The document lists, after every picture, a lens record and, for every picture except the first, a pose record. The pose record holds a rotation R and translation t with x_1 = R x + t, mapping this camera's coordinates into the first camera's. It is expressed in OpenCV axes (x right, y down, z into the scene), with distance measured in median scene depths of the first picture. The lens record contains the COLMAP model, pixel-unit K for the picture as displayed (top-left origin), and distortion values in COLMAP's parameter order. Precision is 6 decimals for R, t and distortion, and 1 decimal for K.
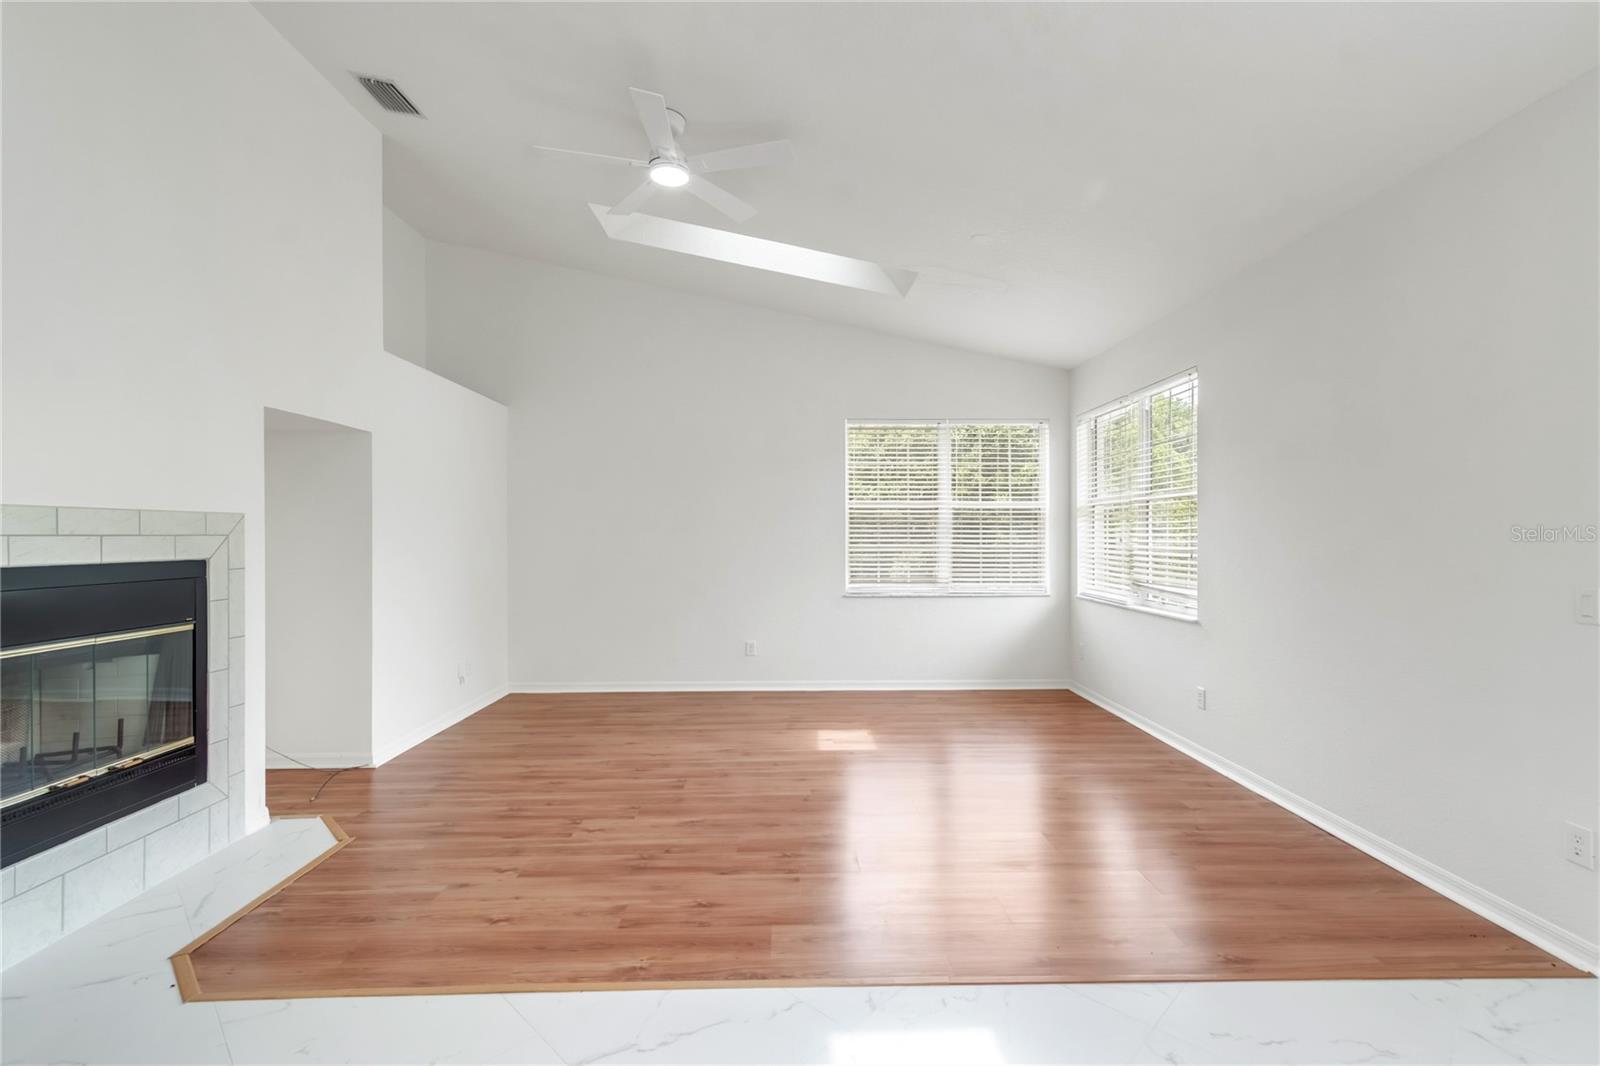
lens RADIAL K [[715.9, 0, 808.0], [0, 715.9, 532.5], [0, 0, 1]] dist [0.001070, 0.000439]
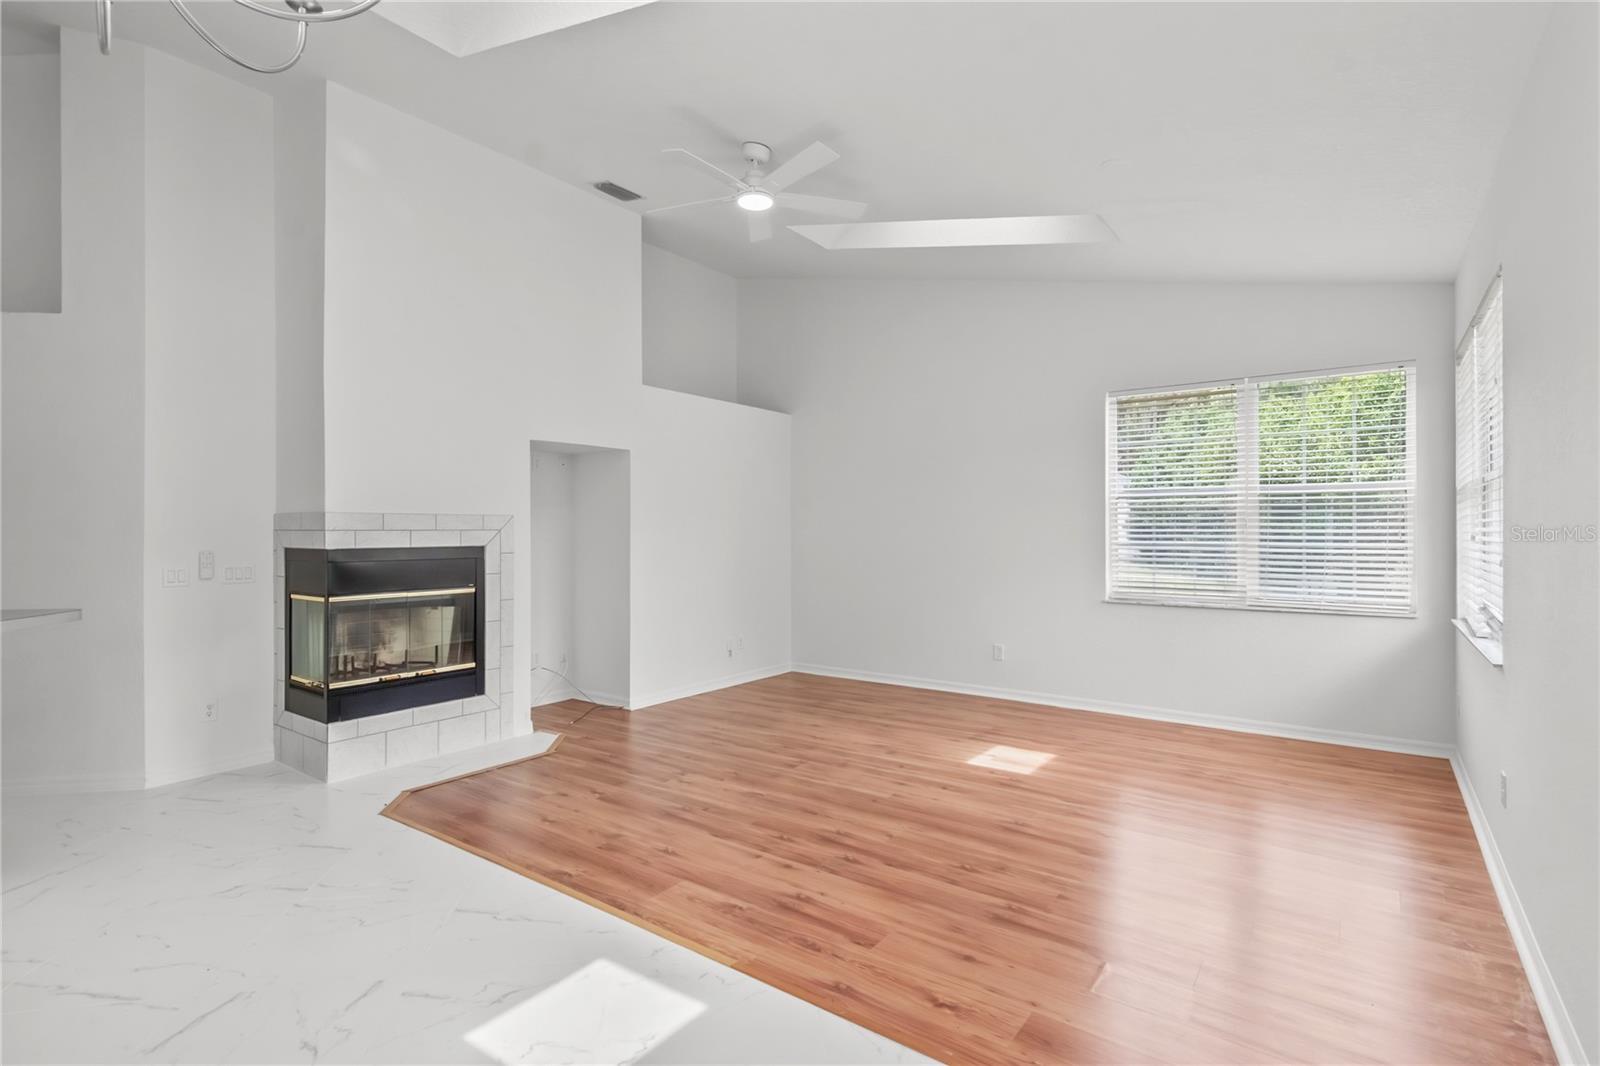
lens RADIAL K [[768.4, 0, 809.6], [0, 768.4, 523.3], [0, 0, 1]] dist [0.002361, 0.000225]
pose [[0.795084, -0.004760, -0.606481, 0.590253], [0.002460, 0.999986, -0.004623, -0.000656], [0.606494, 0.002184, 0.795085, 0.116139]]
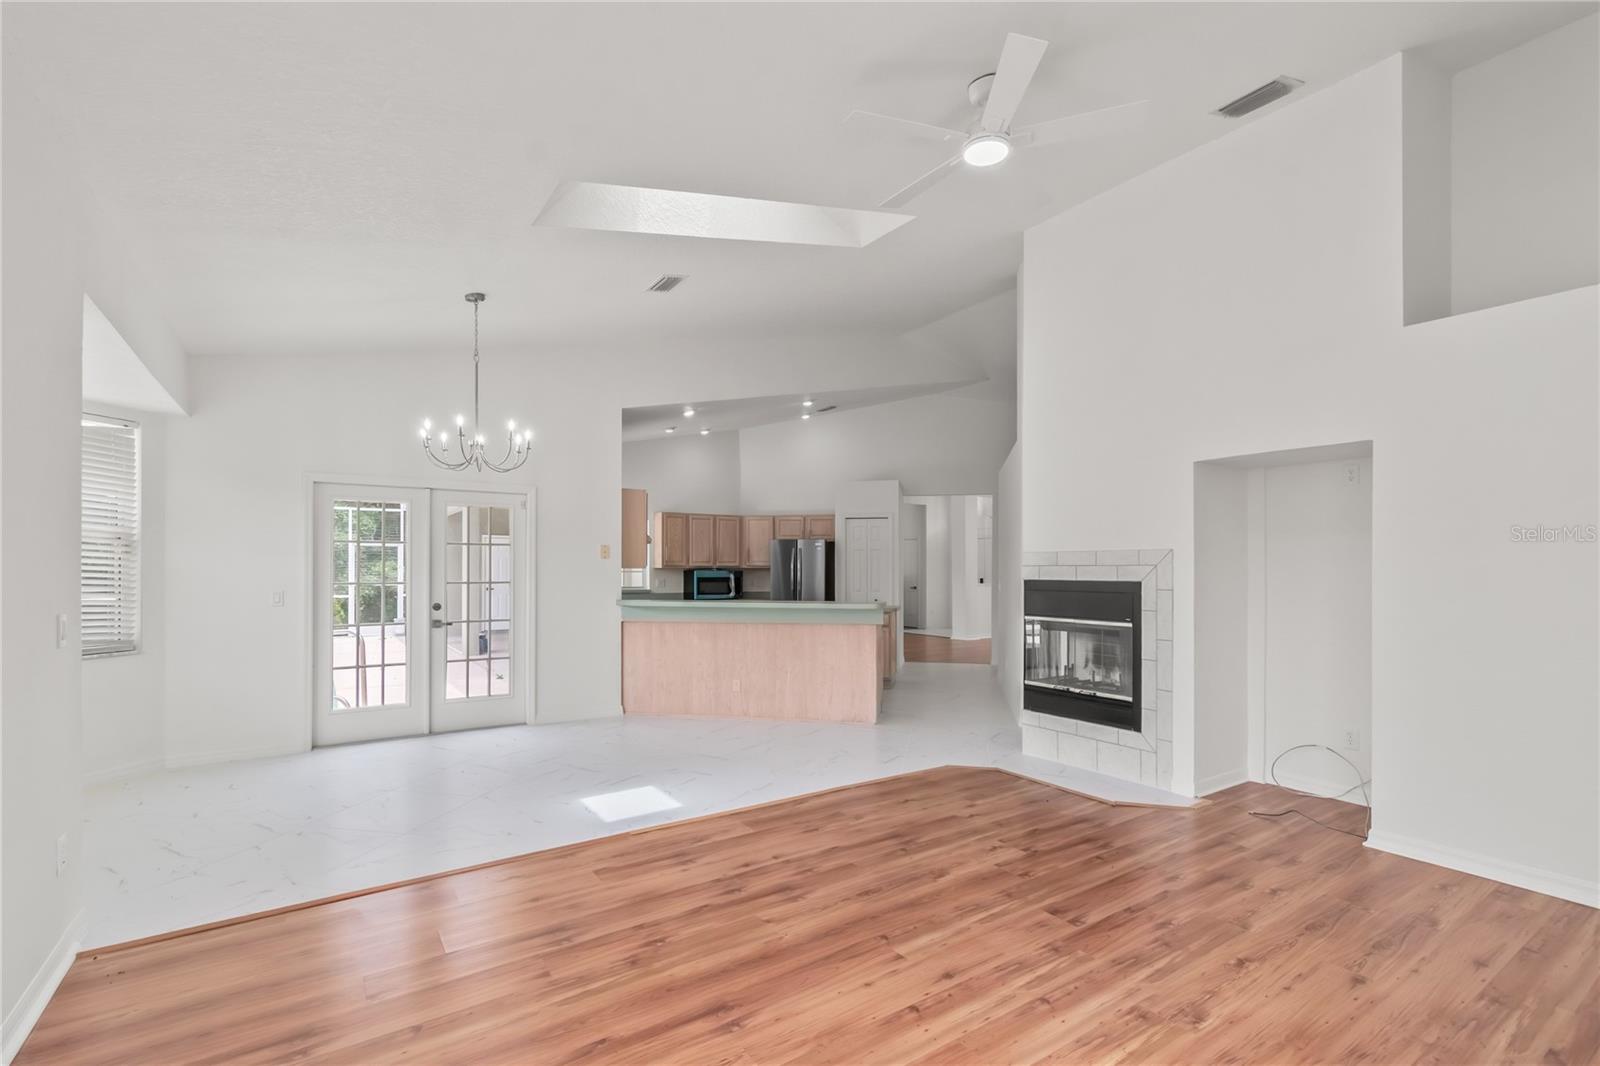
lens RADIAL K [[719.9, 0, 806.7], [0, 719.9, 564.9], [0, 0, 1]] dist [0.000635, 0.000160]
pose [[-0.841907, -0.000492, -0.539622, 0.466572], [0.003244, 0.999977, -0.005973, 0.008681], [0.539613, -0.006779, -0.841886, 1.631479]]
